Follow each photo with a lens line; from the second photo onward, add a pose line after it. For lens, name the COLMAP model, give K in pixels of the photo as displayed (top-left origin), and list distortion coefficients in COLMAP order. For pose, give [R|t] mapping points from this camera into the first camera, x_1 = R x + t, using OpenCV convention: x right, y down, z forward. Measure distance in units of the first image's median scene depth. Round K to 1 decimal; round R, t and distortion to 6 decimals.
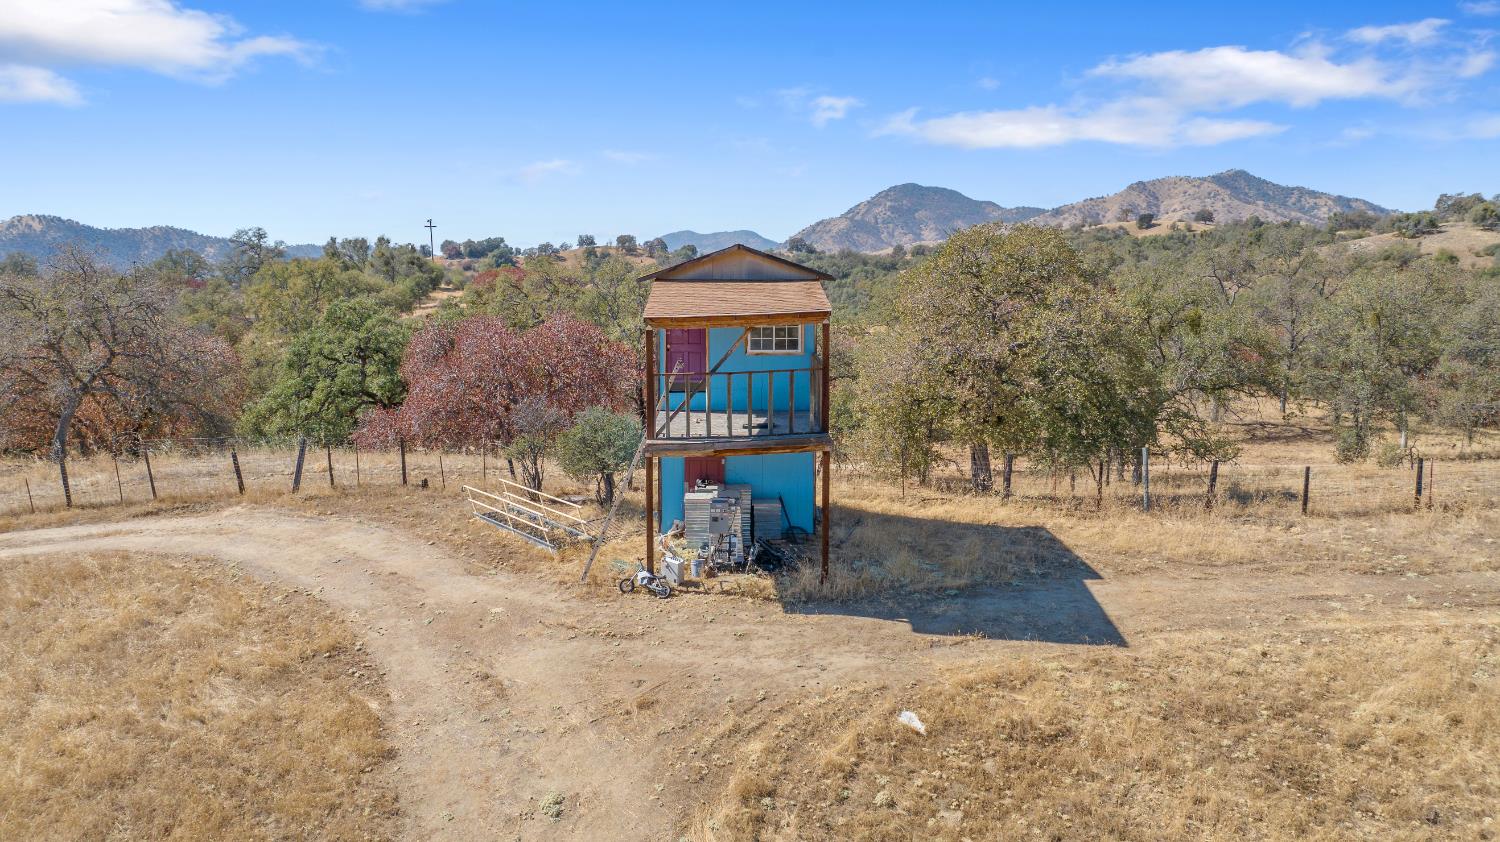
lens RADIAL K [[1060.9, 0, 750.7], [0, 1060.9, 417.6], [0, 0, 1]] dist [-0.053395, 0.069358]
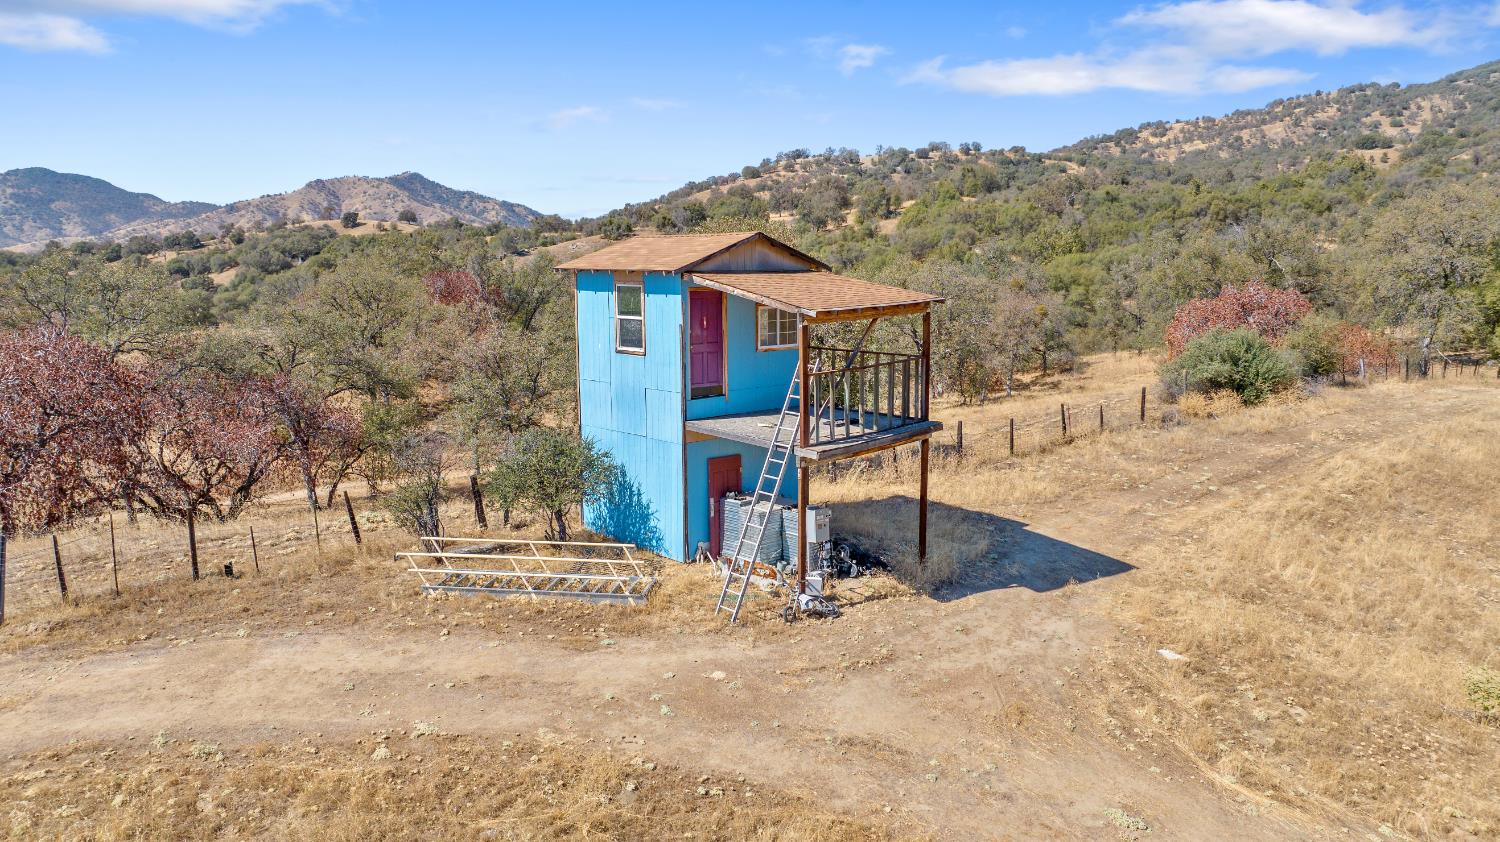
lens RADIAL K [[1060.9, 0, 755.5], [0, 1060.9, 421.0], [0, 0, 1]] dist [-0.053395, 0.069358]
pose [[0.740671, -0.097145, 0.664808, -0.096508], [0.094667, 0.994710, 0.039882, -0.005574], [-0.665166, 0.033396, 0.745949, 0.047446]]
